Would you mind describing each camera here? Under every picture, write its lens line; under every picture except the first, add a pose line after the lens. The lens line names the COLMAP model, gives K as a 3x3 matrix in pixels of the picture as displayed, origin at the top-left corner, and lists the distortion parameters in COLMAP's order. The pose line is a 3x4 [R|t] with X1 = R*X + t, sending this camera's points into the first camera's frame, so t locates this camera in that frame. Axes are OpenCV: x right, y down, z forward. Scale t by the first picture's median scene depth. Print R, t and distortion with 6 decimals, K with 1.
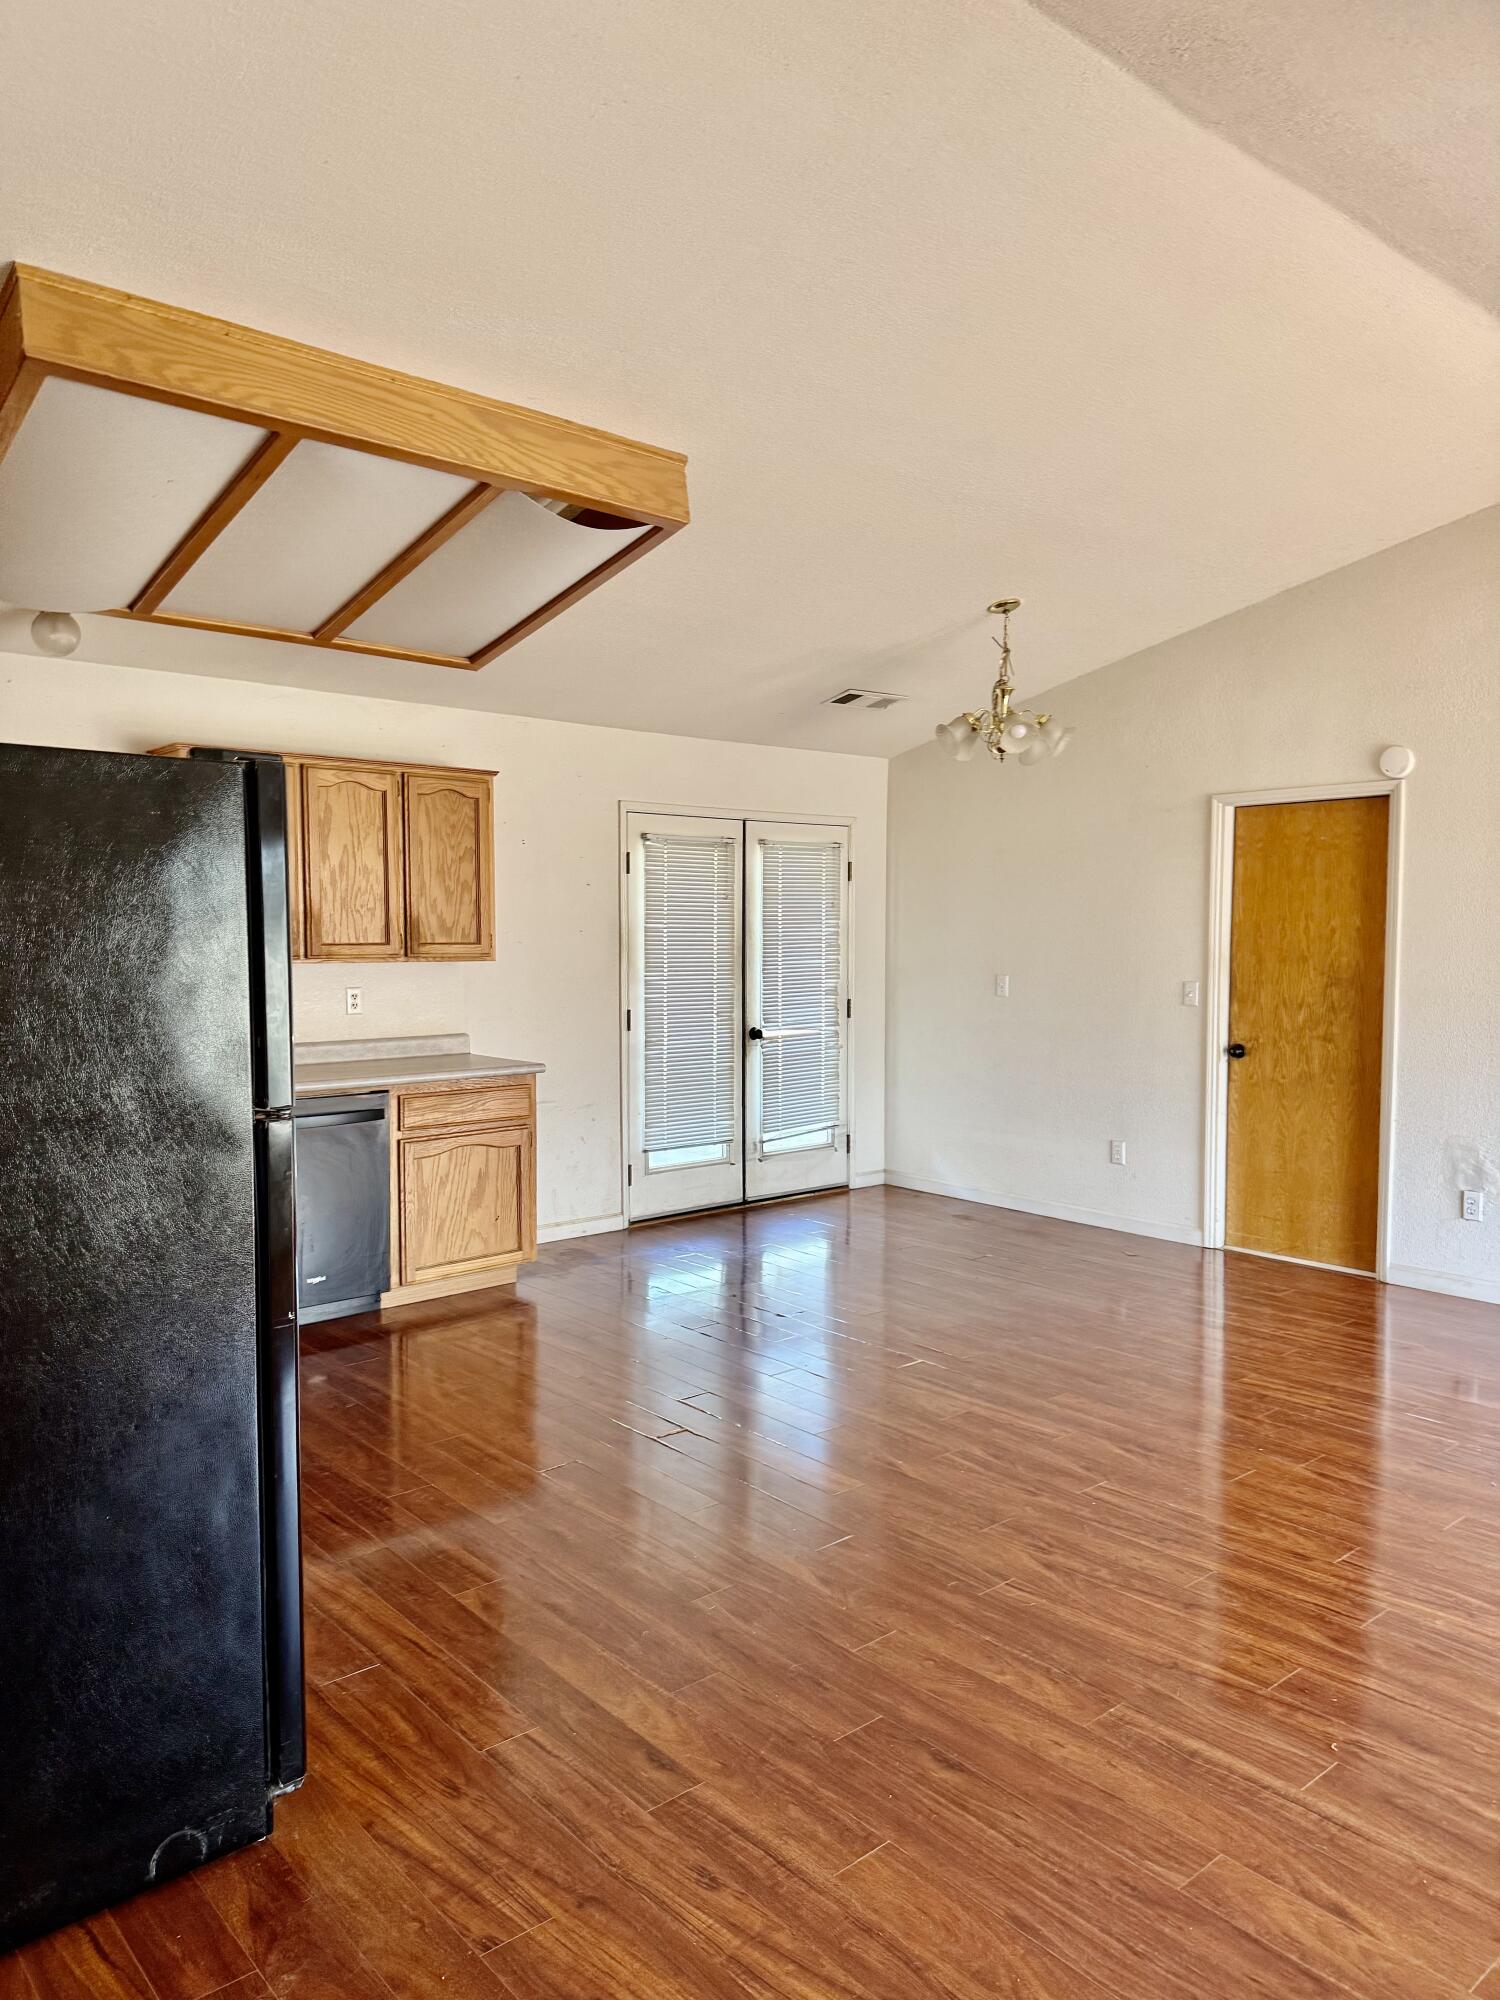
lens RADIAL K [[1397.7, 0, 745.1], [0, 1397.7, 1008.3], [0, 0, 1]] dist [0.051268, -0.067845]
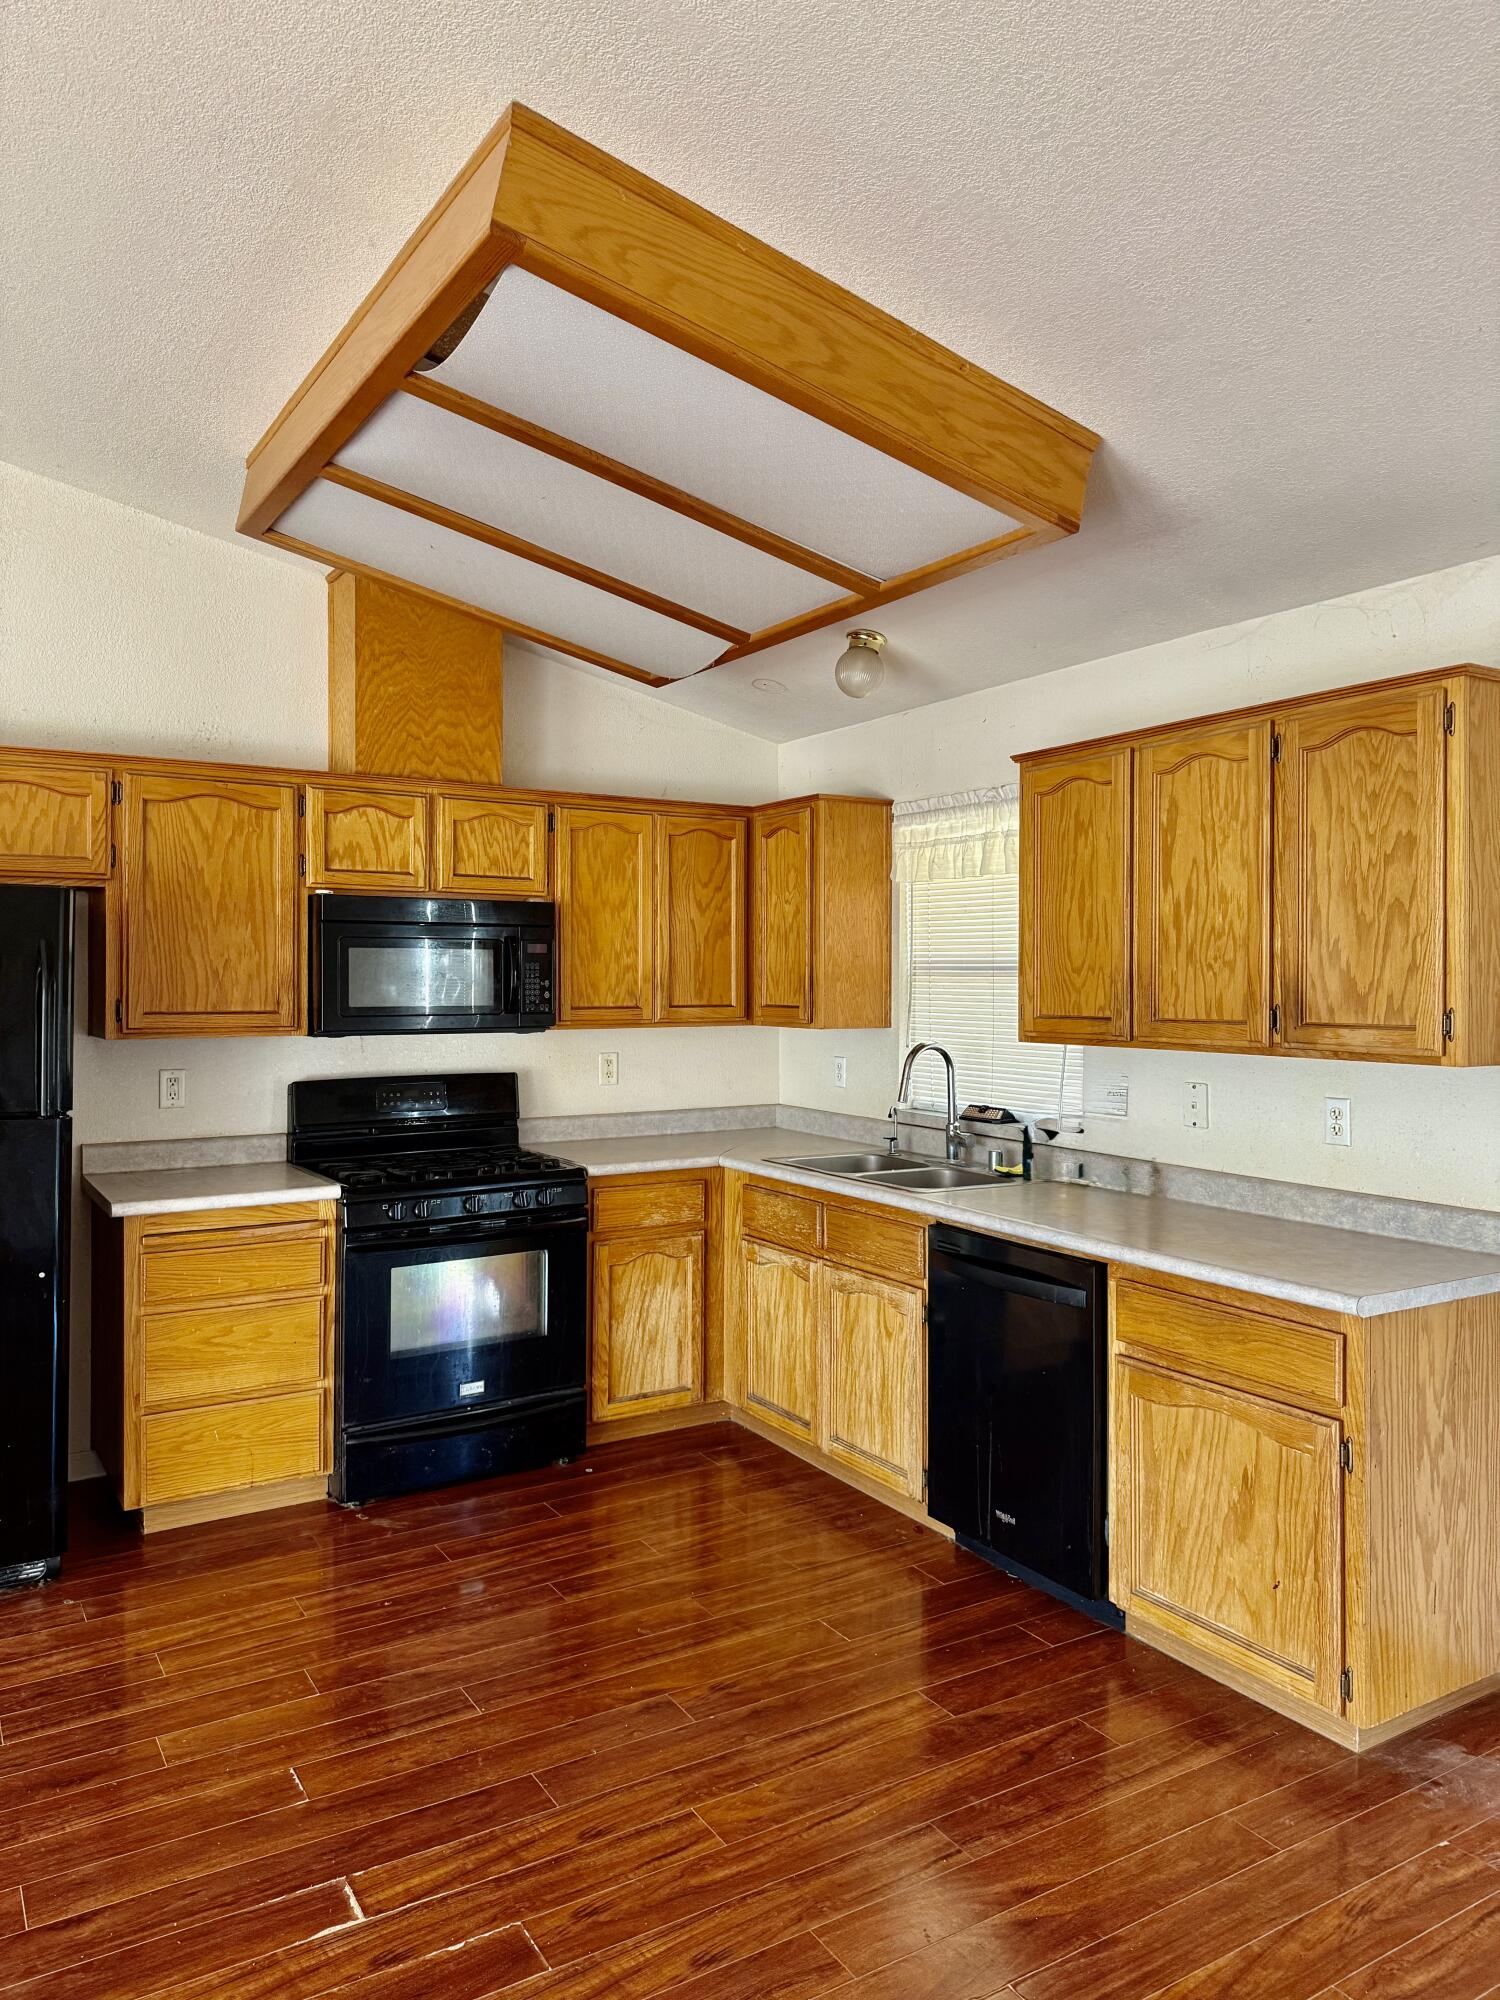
lens RADIAL K [[1397.7, 0, 735.1], [0, 1397.7, 983.1], [0, 0, 1]] dist [0.051268, -0.067845]
pose [[-0.158793, -0.002000, -0.987310, 0.354726], [-0.065105, 0.997843, 0.008449, -0.054381], [0.985163, 0.065621, -0.158581, 0.907066]]
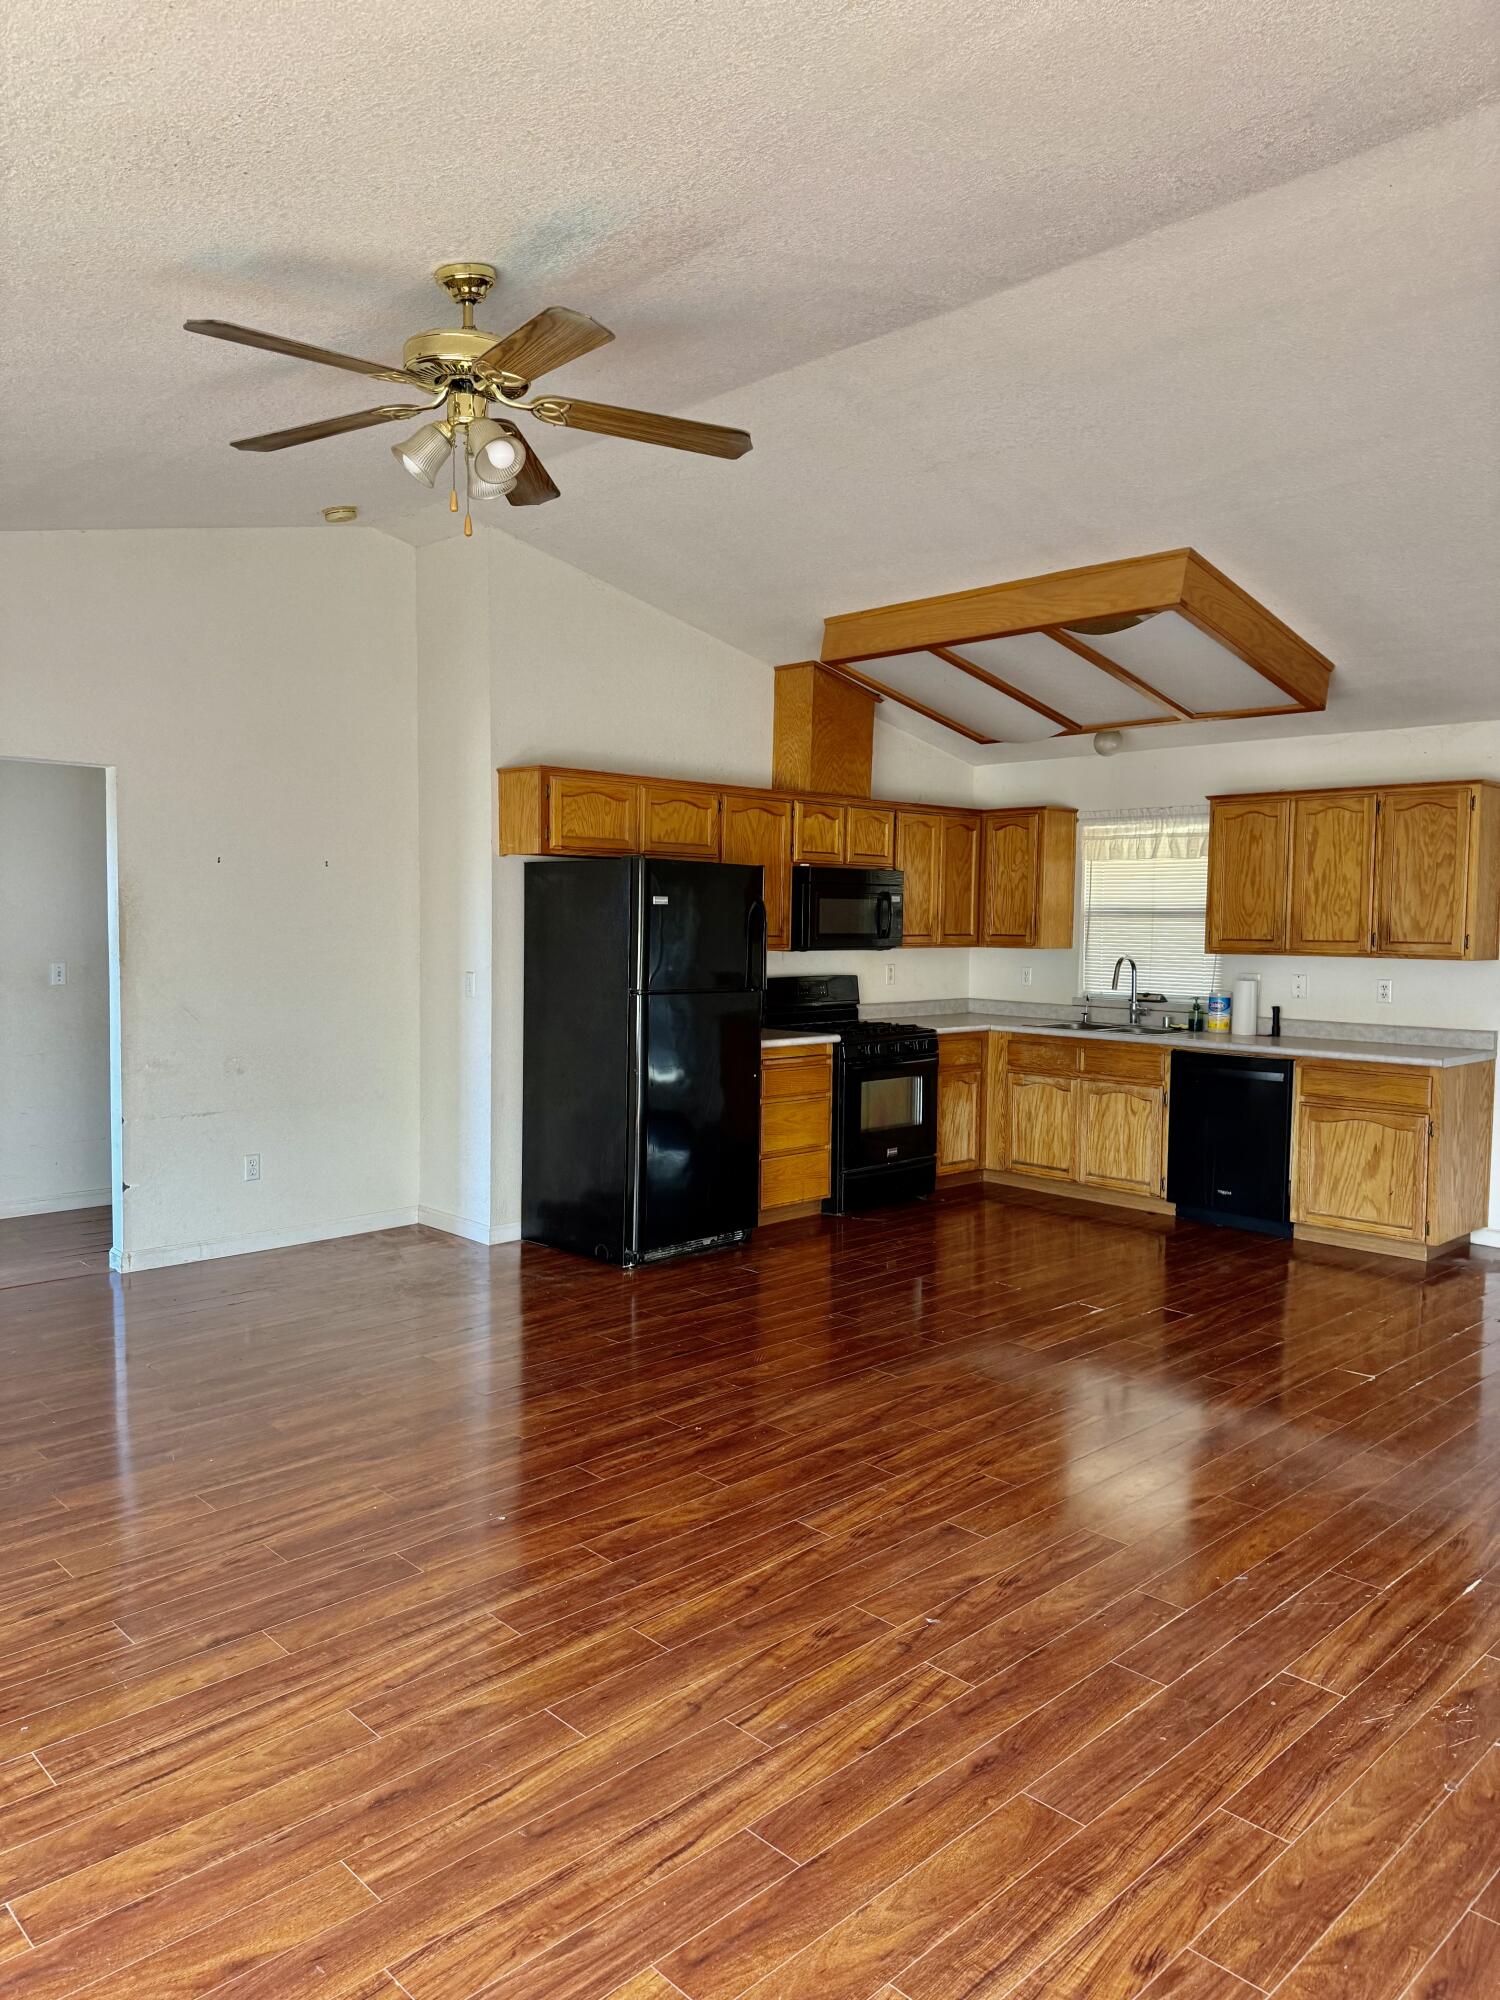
lens RADIAL K [[1397.7, 0, 722.9], [0, 1397.7, 1002.8], [0, 0, 1]] dist [0.051268, -0.067845]
pose [[0.040670, 0.056544, -0.997571, 0.924480], [-0.073409, 0.995868, 0.053455, -0.019209], [0.996472, 0.071057, 0.044653, 0.432896]]
